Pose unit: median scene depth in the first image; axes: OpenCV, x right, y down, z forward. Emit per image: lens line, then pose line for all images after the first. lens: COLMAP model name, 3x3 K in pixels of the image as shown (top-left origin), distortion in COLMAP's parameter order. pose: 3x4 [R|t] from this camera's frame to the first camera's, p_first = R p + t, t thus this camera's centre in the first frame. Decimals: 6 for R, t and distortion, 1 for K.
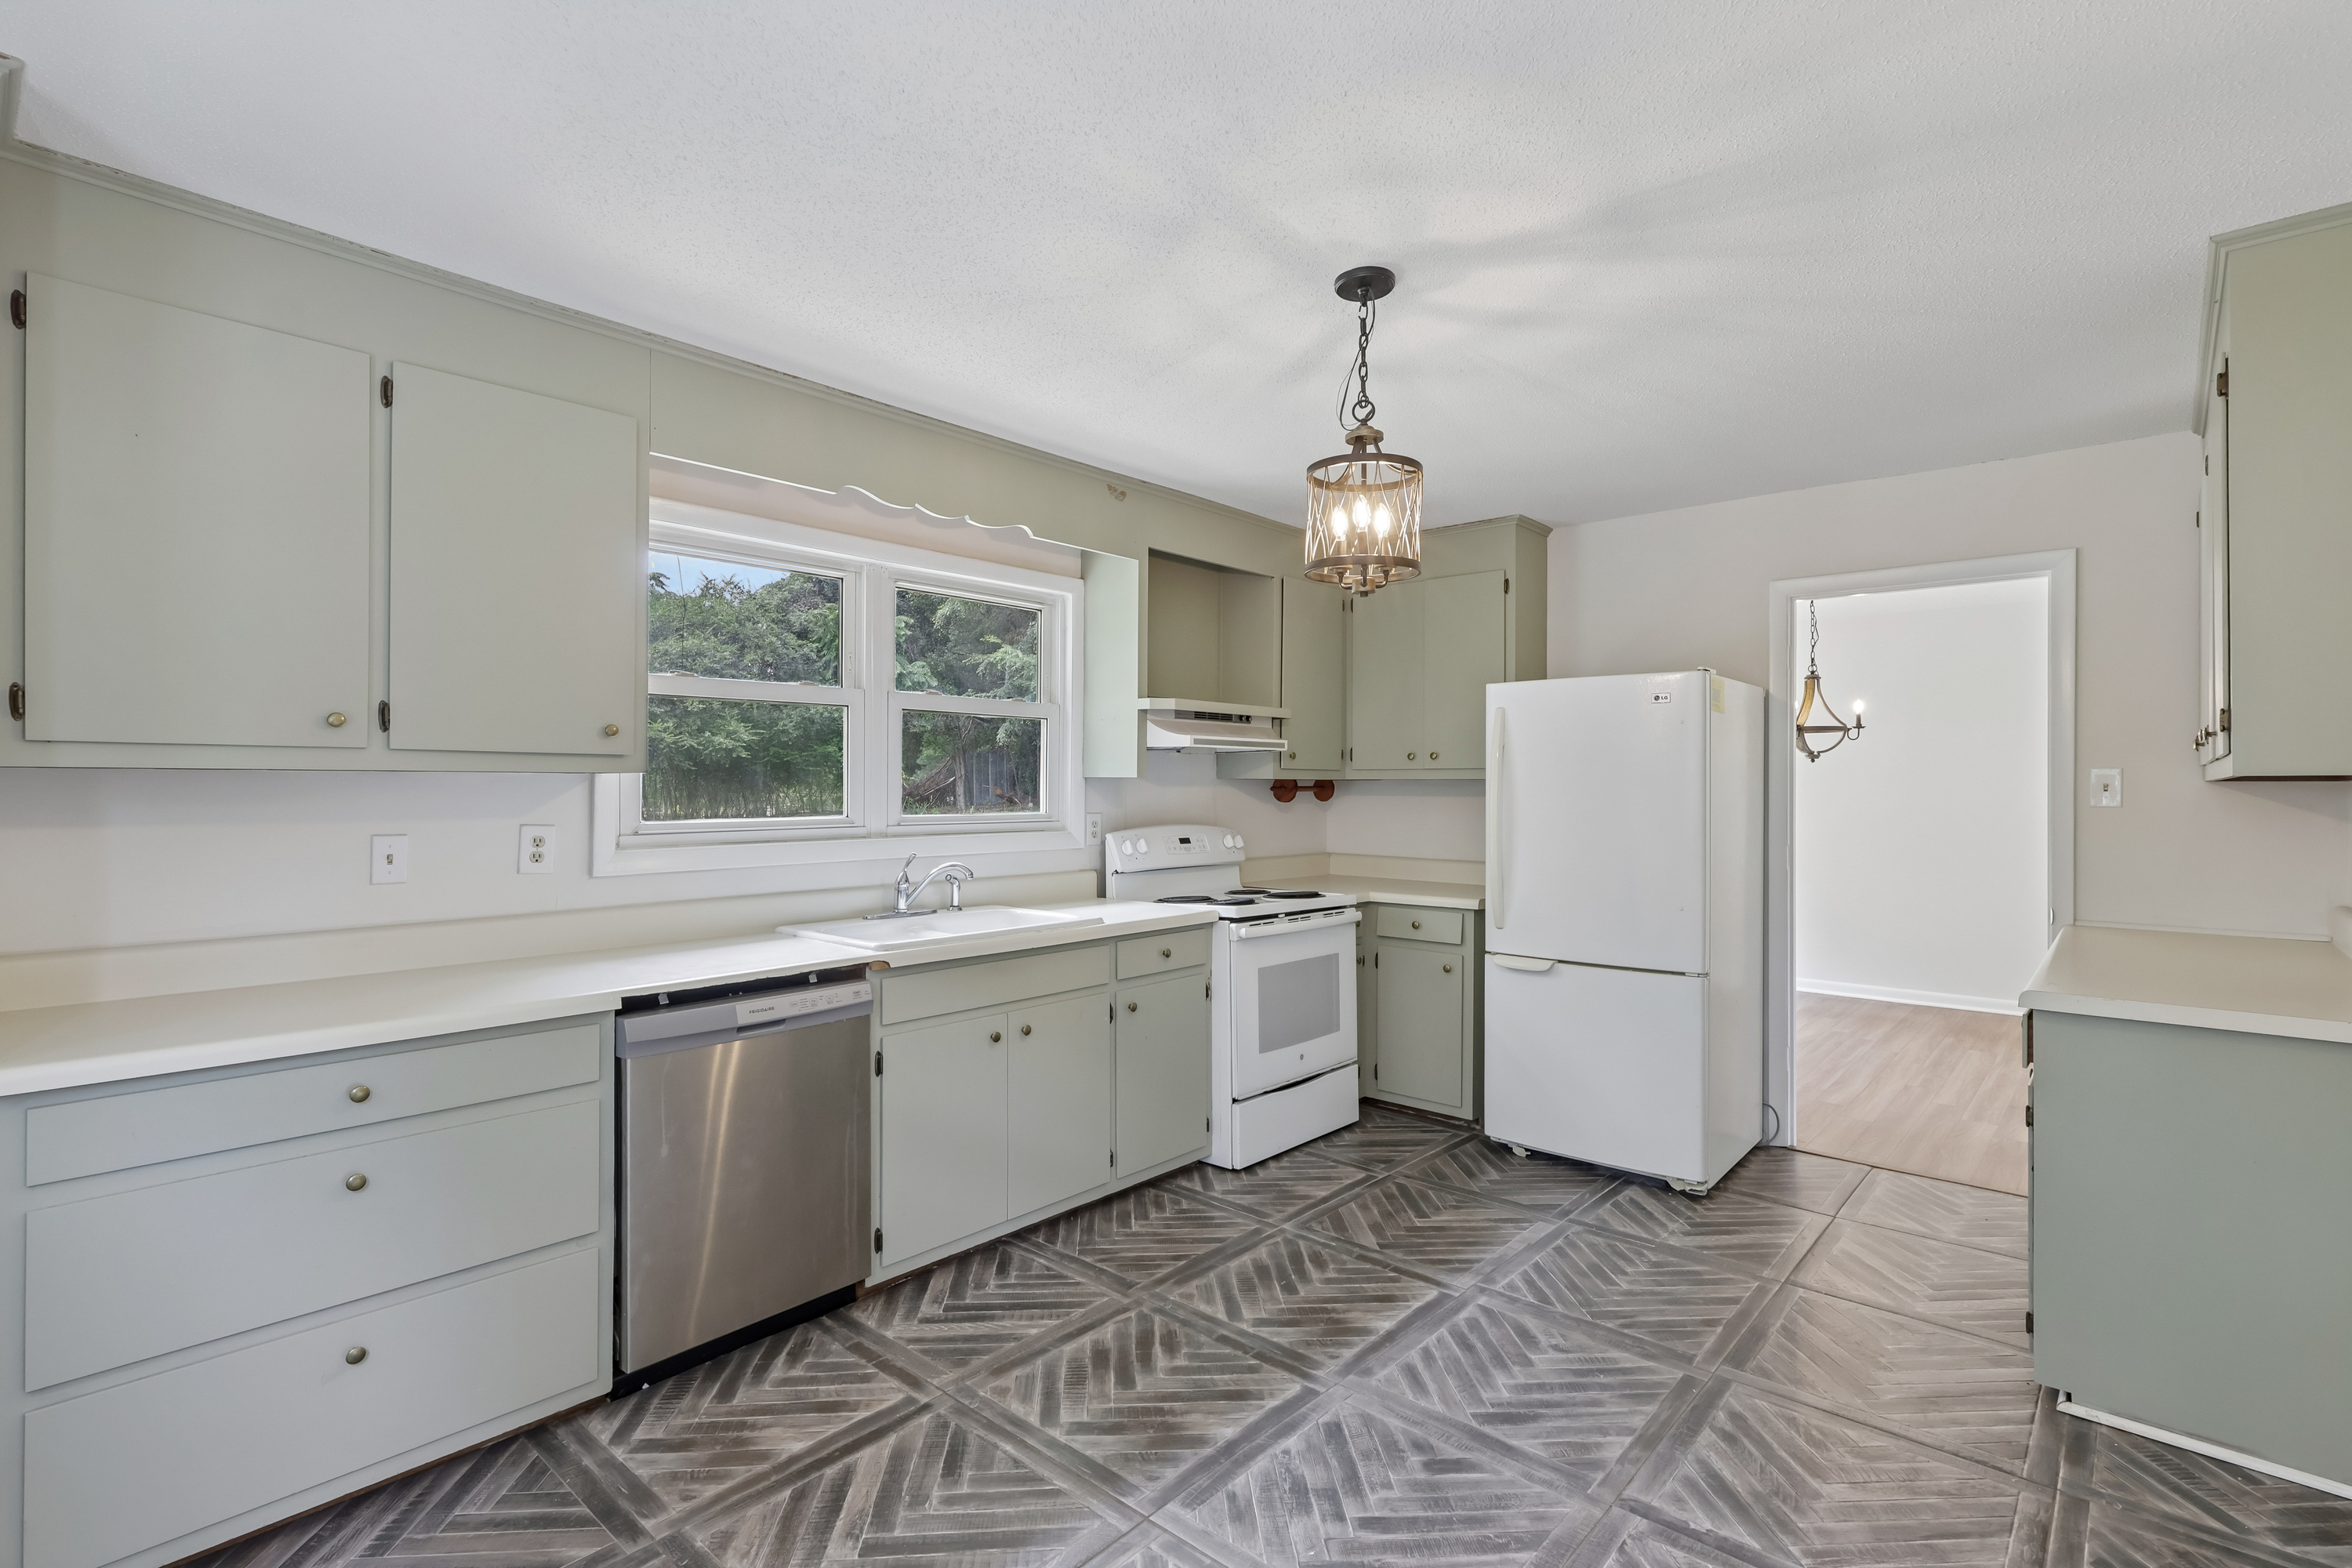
lens RADIAL K [[1097.0, 0, 1185.3], [0, 1097.0, 786.5], [0, 0, 1]] dist [-0.000604, 0.000232]
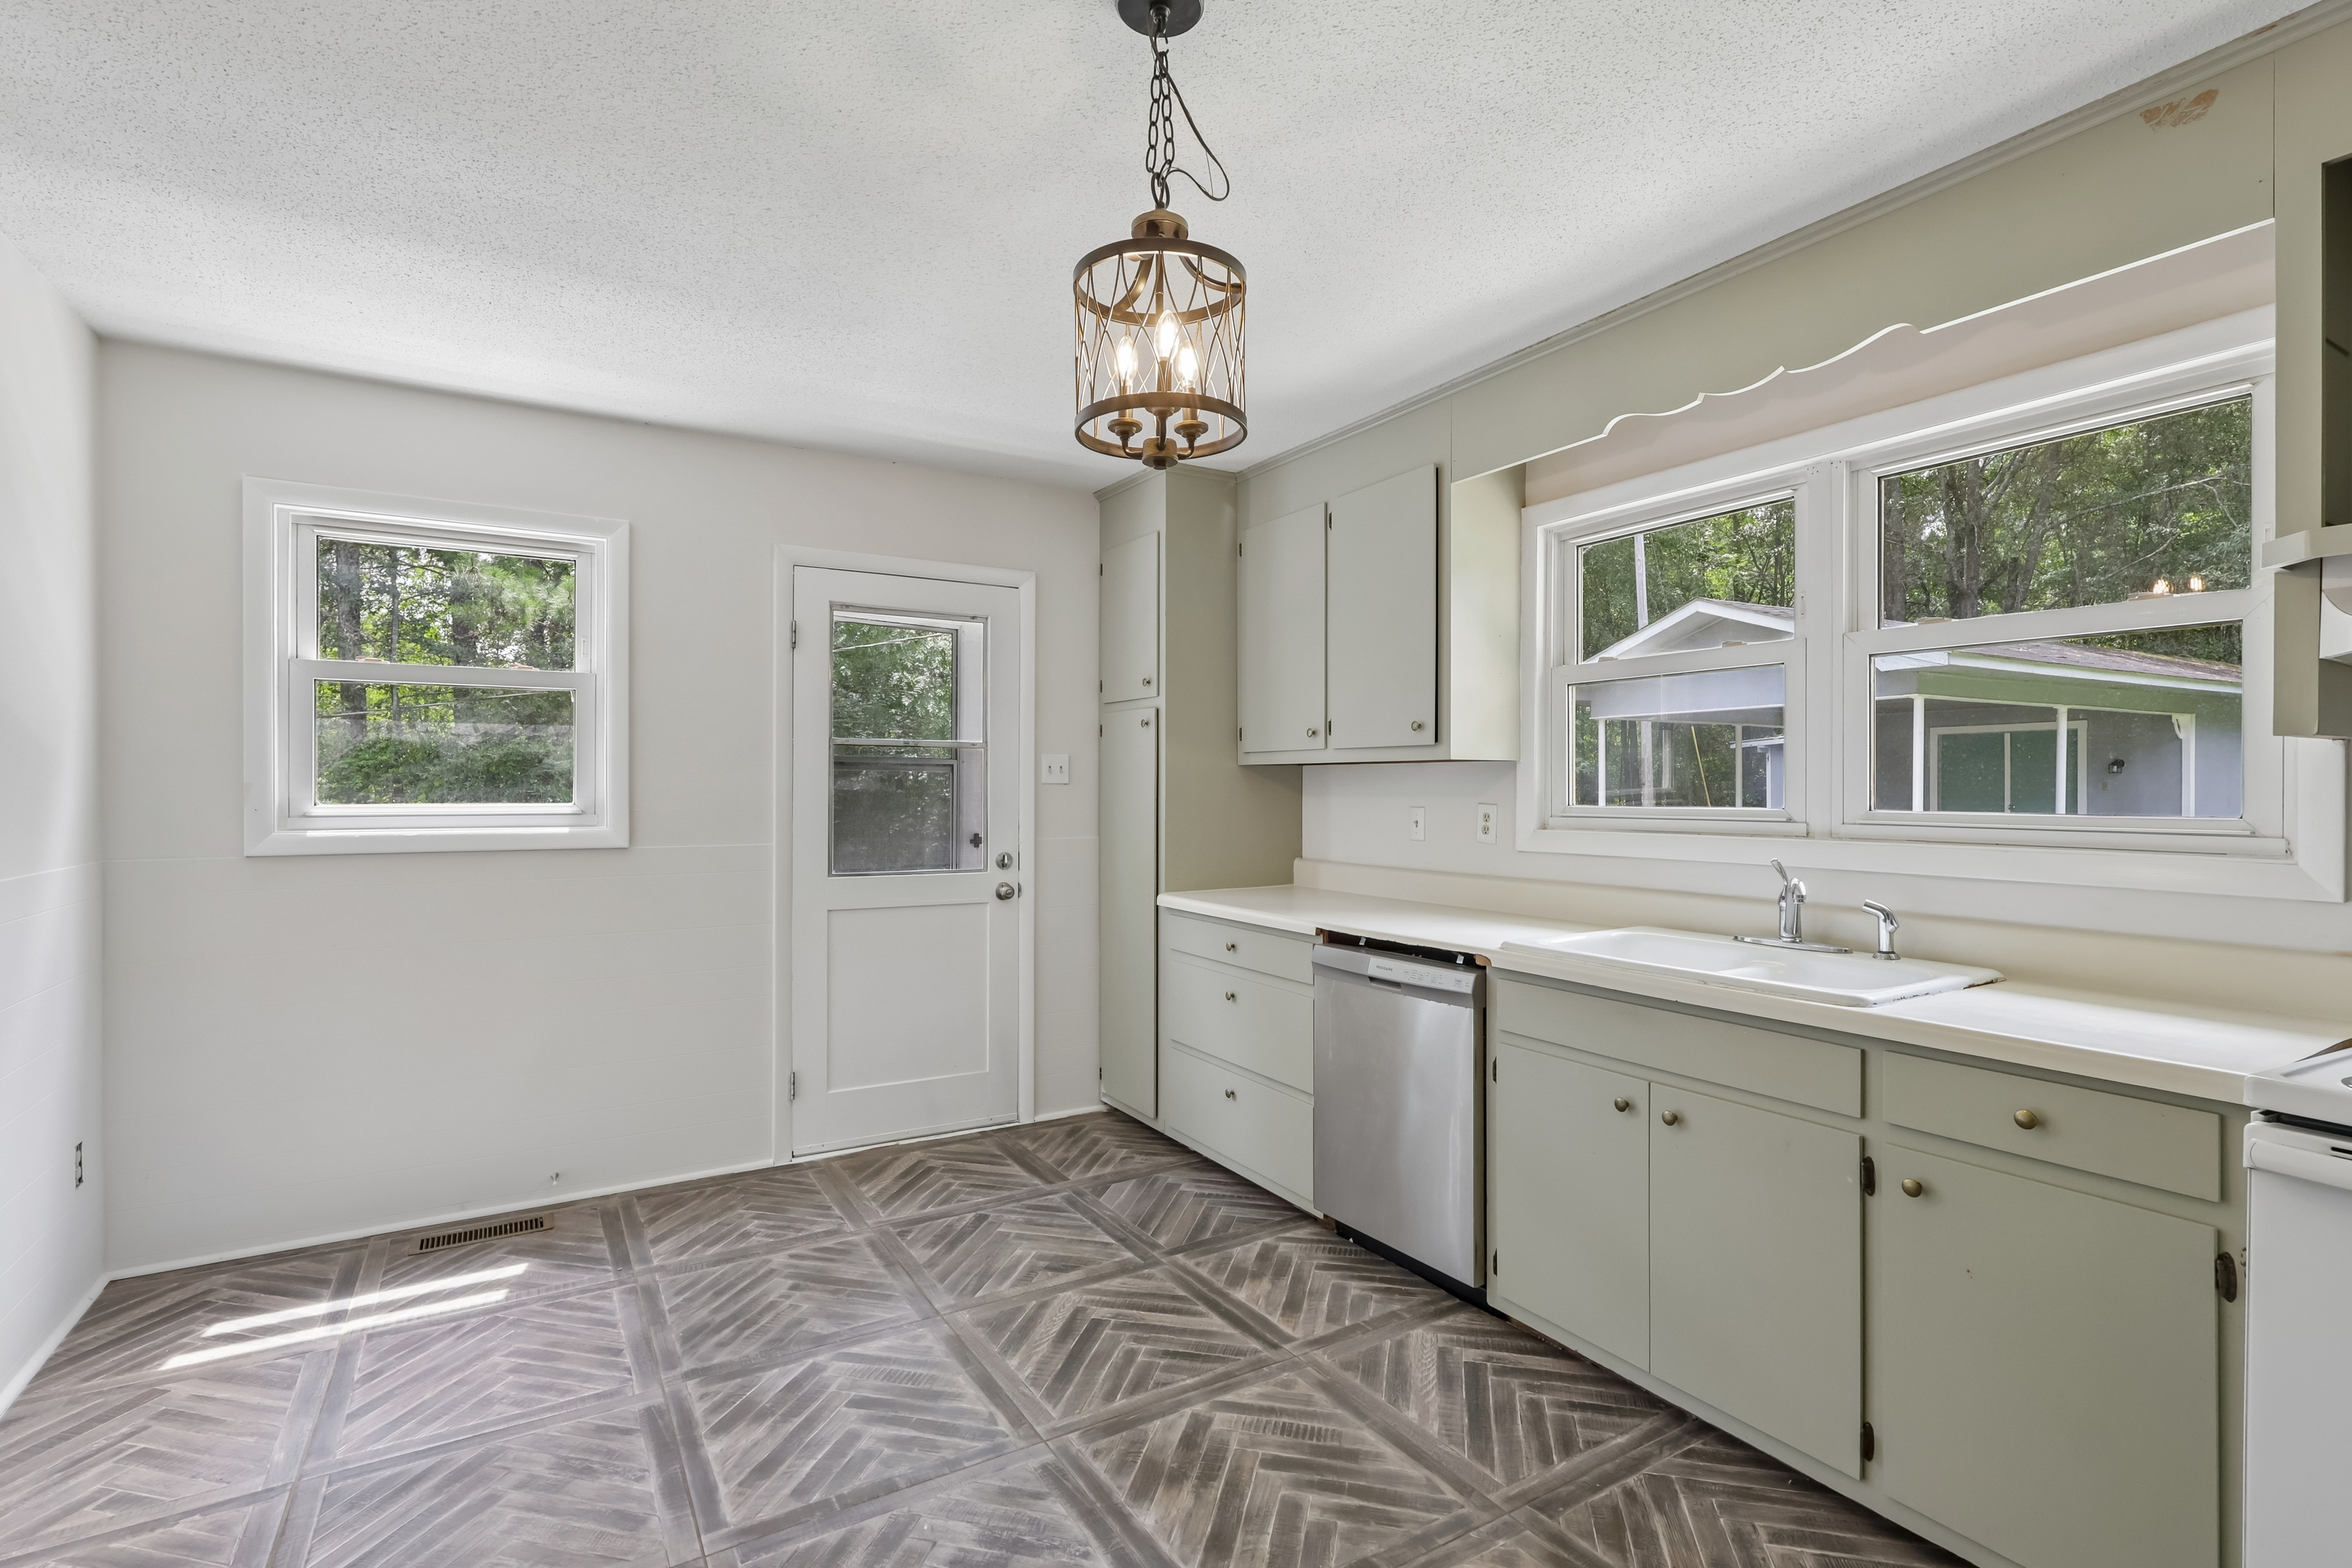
lens RADIAL K [[1103.0, 0, 1192.7], [0, 1103.0, 794.7], [0, 0, 1]] dist [0.000731, 0.000468]
pose [[-0.289911, 0.005086, -0.957040, 0.781298], [-0.002652, 0.999978, 0.006118, 0.020953], [0.957050, 0.004312, -0.289891, 1.186187]]
